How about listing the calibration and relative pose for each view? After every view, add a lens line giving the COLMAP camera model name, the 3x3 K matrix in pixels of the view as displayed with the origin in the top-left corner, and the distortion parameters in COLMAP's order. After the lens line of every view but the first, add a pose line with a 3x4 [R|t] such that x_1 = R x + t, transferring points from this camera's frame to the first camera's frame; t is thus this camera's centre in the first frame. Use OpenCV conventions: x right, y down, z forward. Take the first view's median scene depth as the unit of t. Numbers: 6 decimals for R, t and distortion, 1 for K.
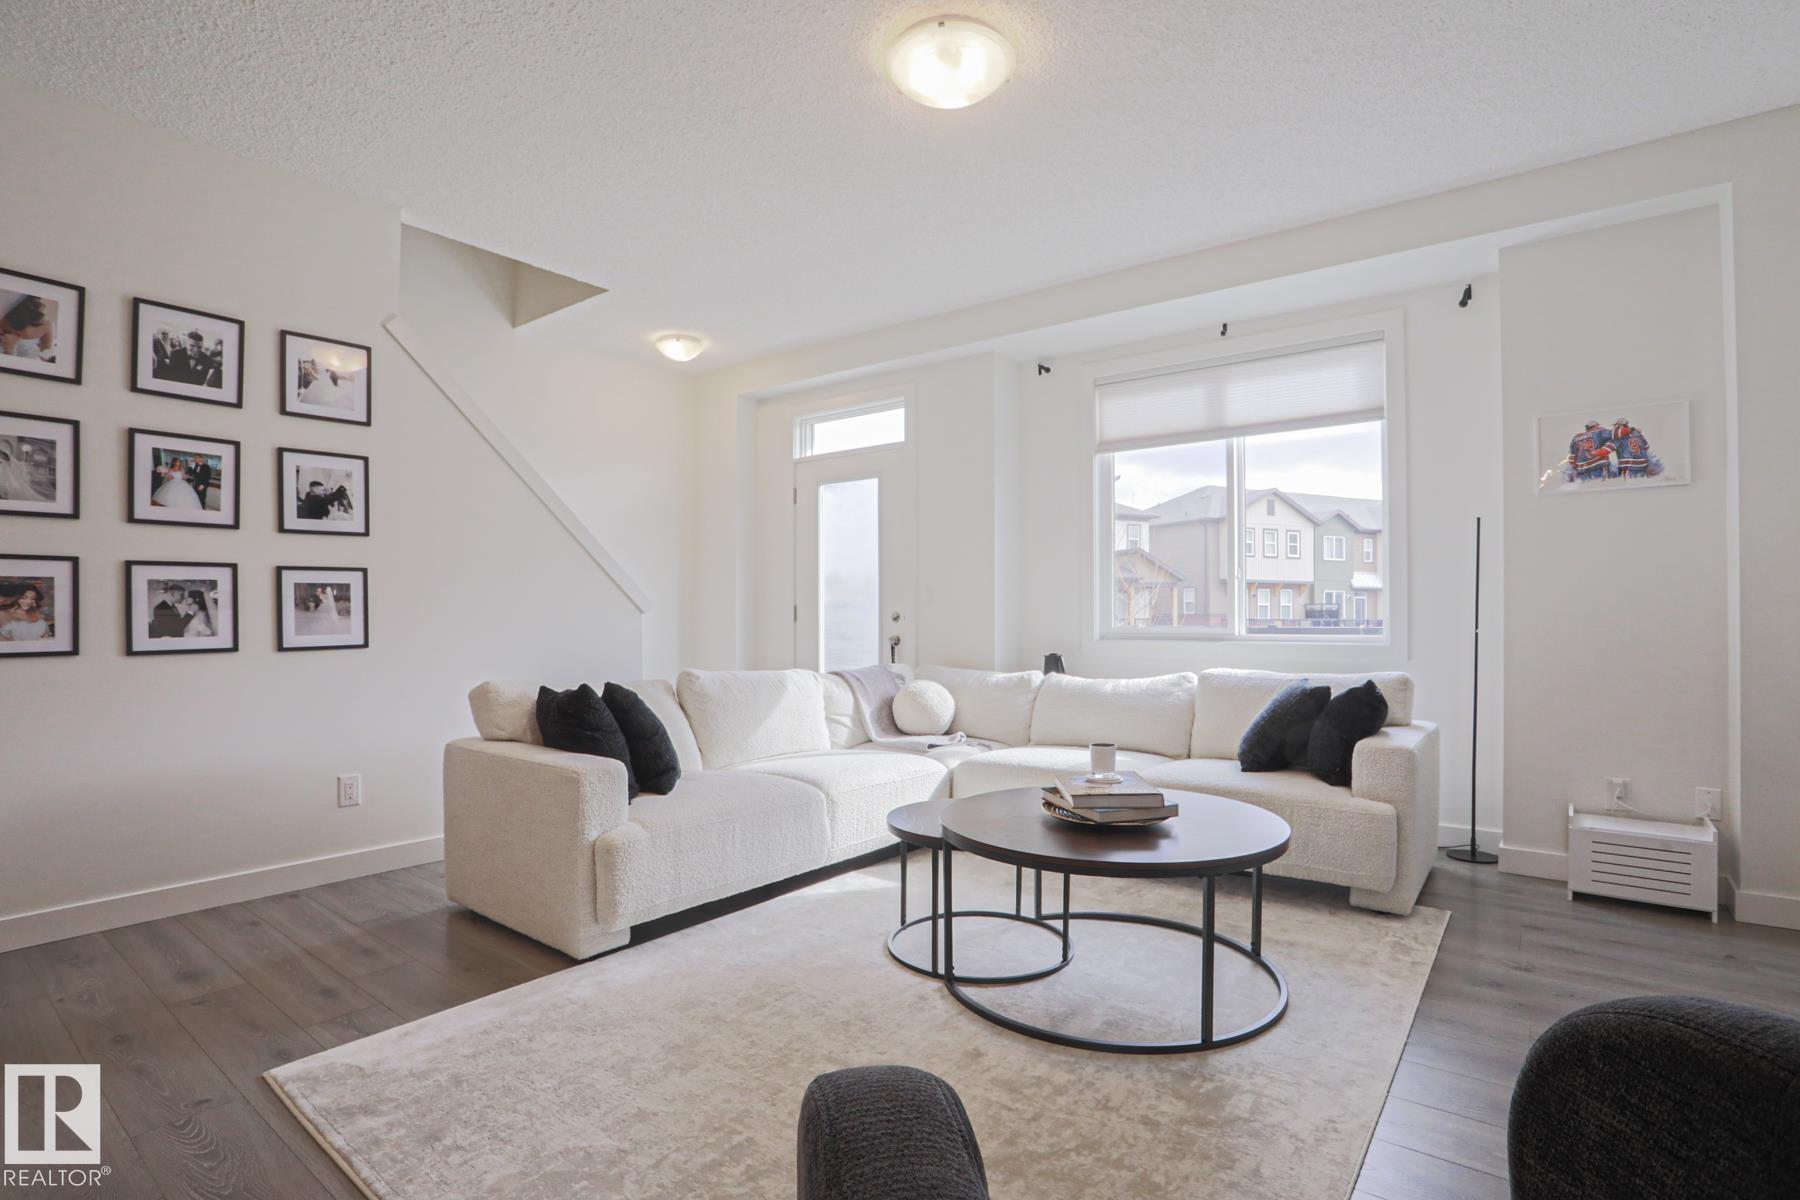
lens RADIAL K [[884.0, 0, 895.8], [0, 884.0, 604.4], [0, 0, 1]] dist [-0.078279, 0.035588]
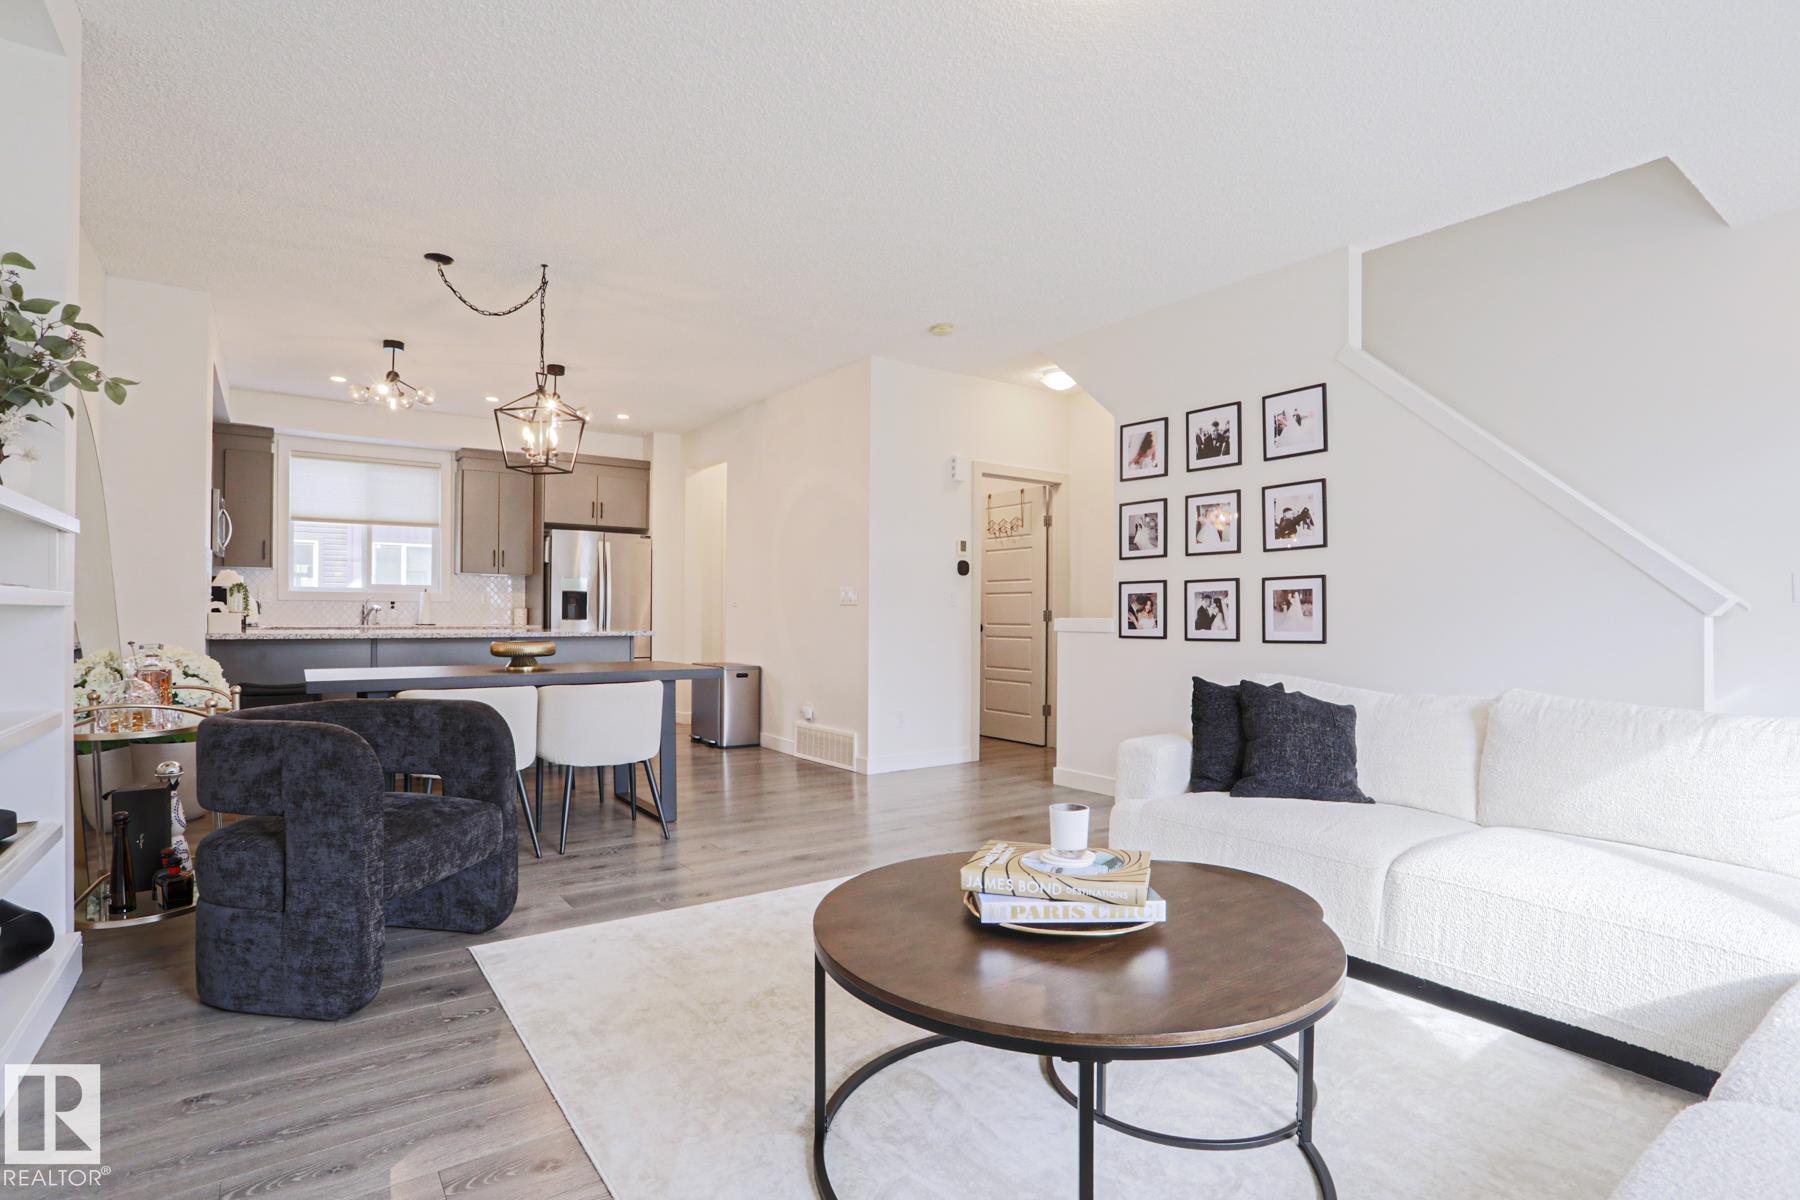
lens RADIAL K [[882.3, 0, 886.9], [0, 882.3, 614.5], [0, 0, 1]] dist [-0.084168, 0.042818]
pose [[-0.293794, -0.000975, -0.955868, 0.723397], [0.006453, 0.999975, -0.003003, 0.011726], [0.955847, -0.007051, -0.293780, 0.846117]]
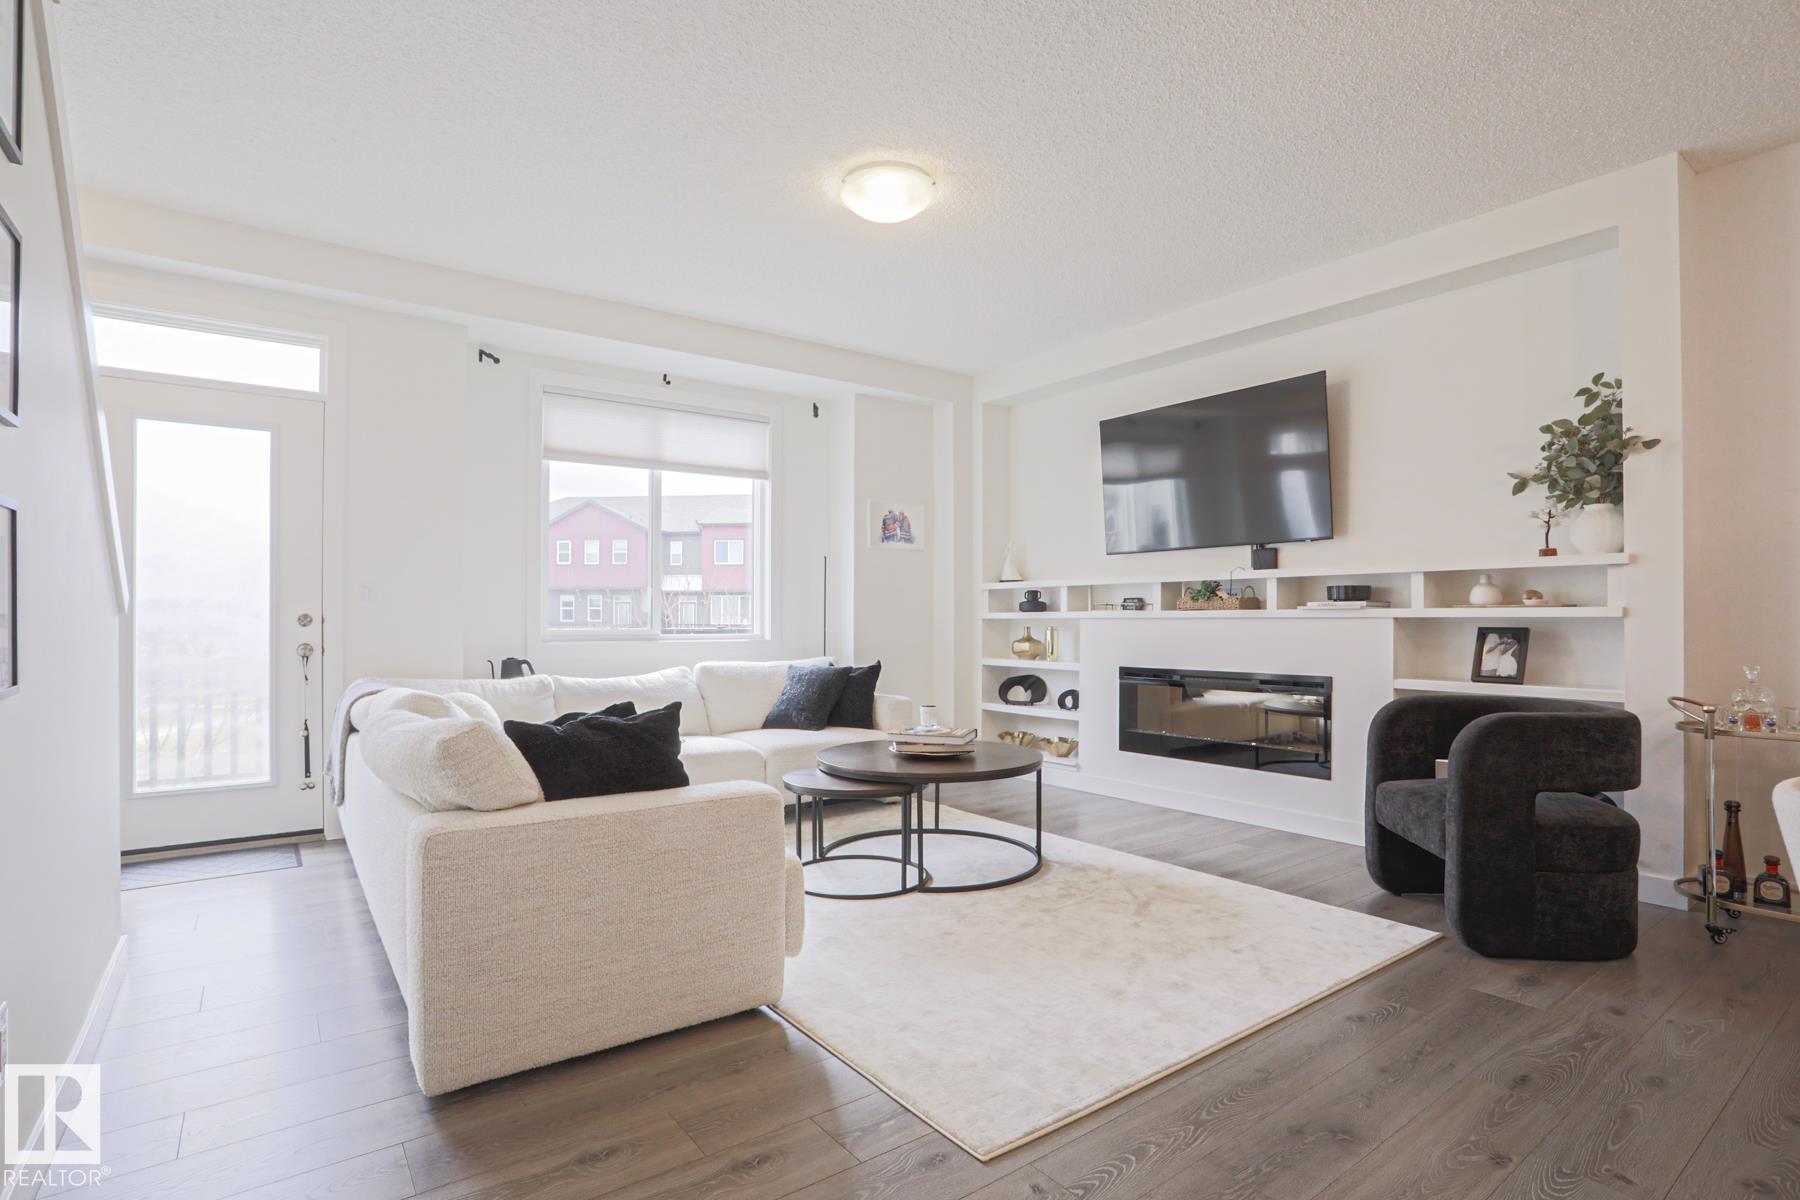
lens RADIAL K [[884.0, 0, 895.8], [0, 884.0, 604.4], [0, 0, 1]] dist [-0.078279, 0.035588]
pose [[0.264342, 0.017534, 0.964270, -0.965684], [-0.012742, 0.999811, -0.014687, 0.009564], [-0.964345, -0.008404, 0.264515, 0.521082]]
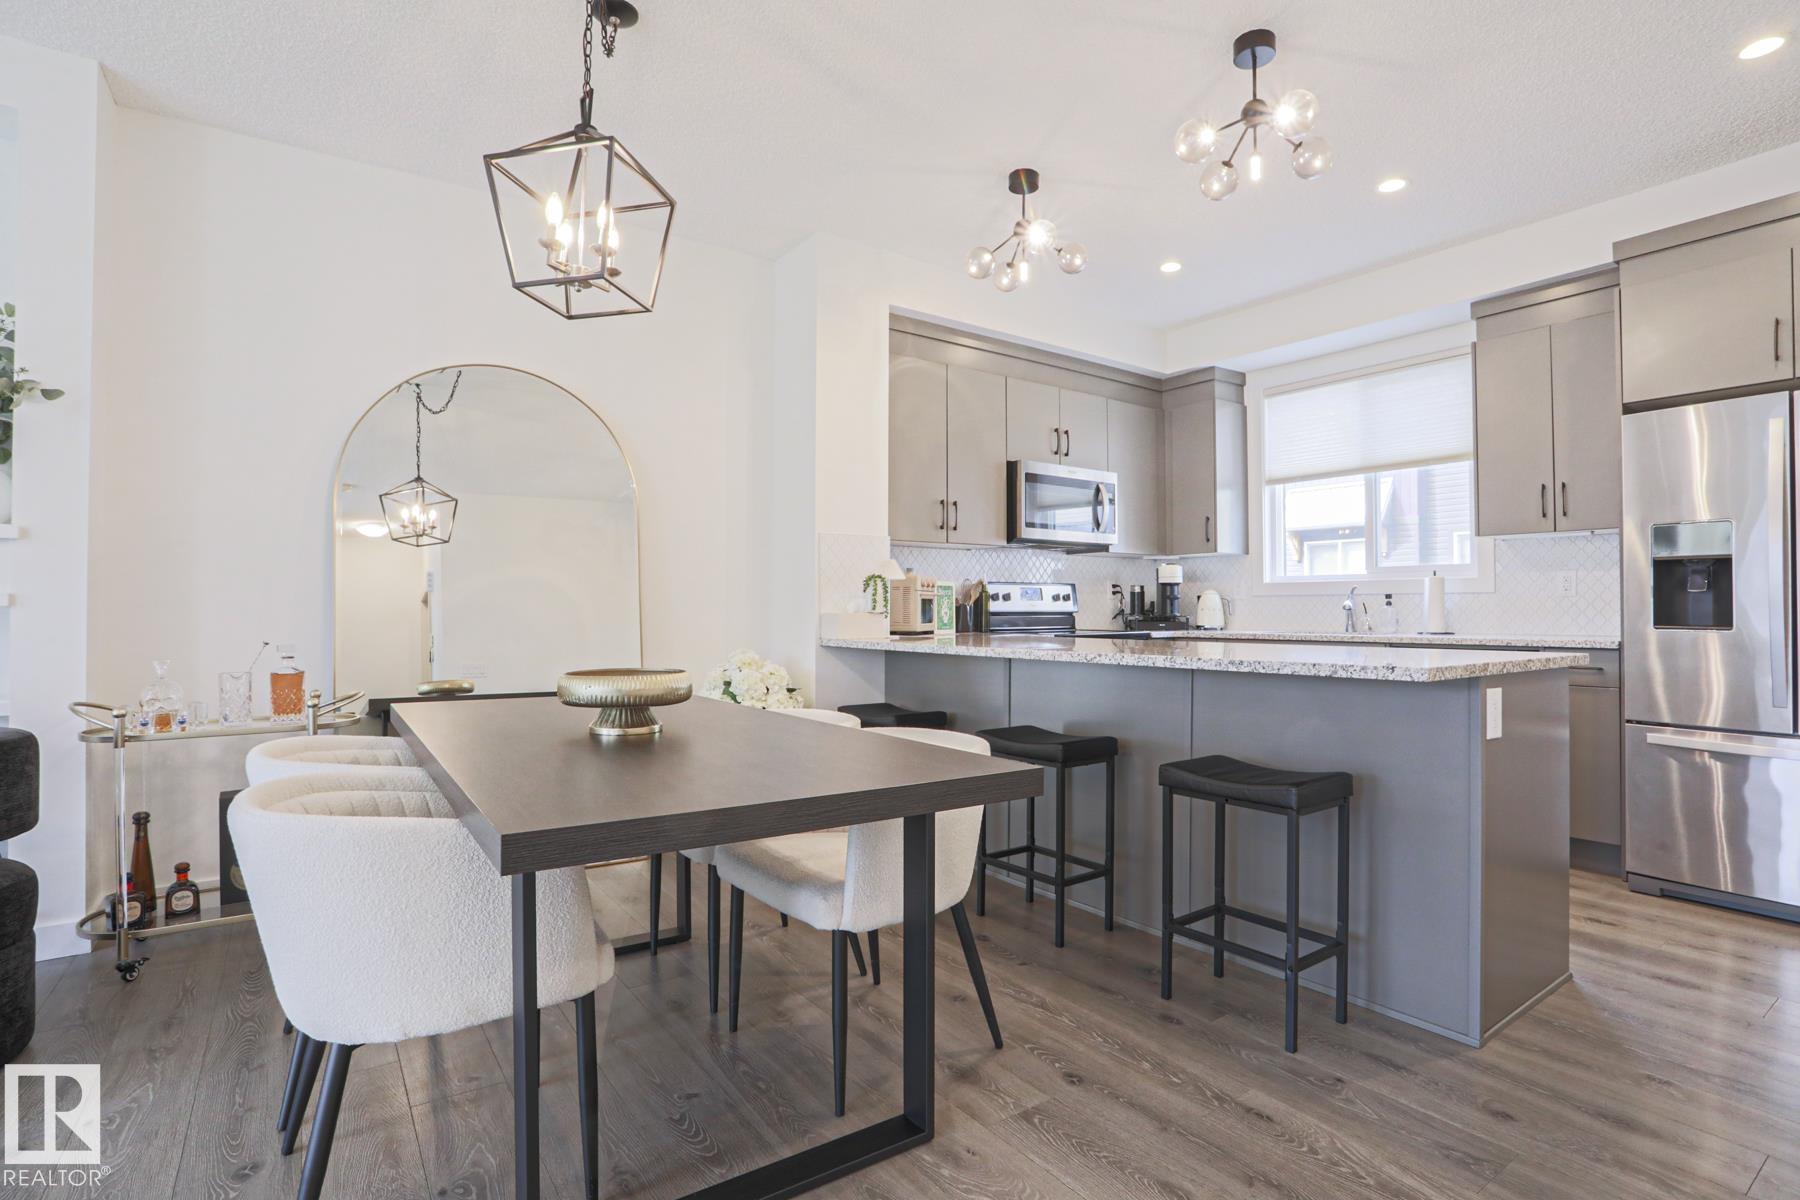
lens RADIAL K [[884.0, 0, 895.8], [0, 884.0, 604.4], [0, 0, 1]] dist [-0.078279, 0.035588]
pose [[-0.955331, 0.001626, 0.295533, -0.775711], [-0.003698, 0.999841, -0.017455, 0.006908], [-0.295514, -0.017768, -0.955173, 0.460074]]
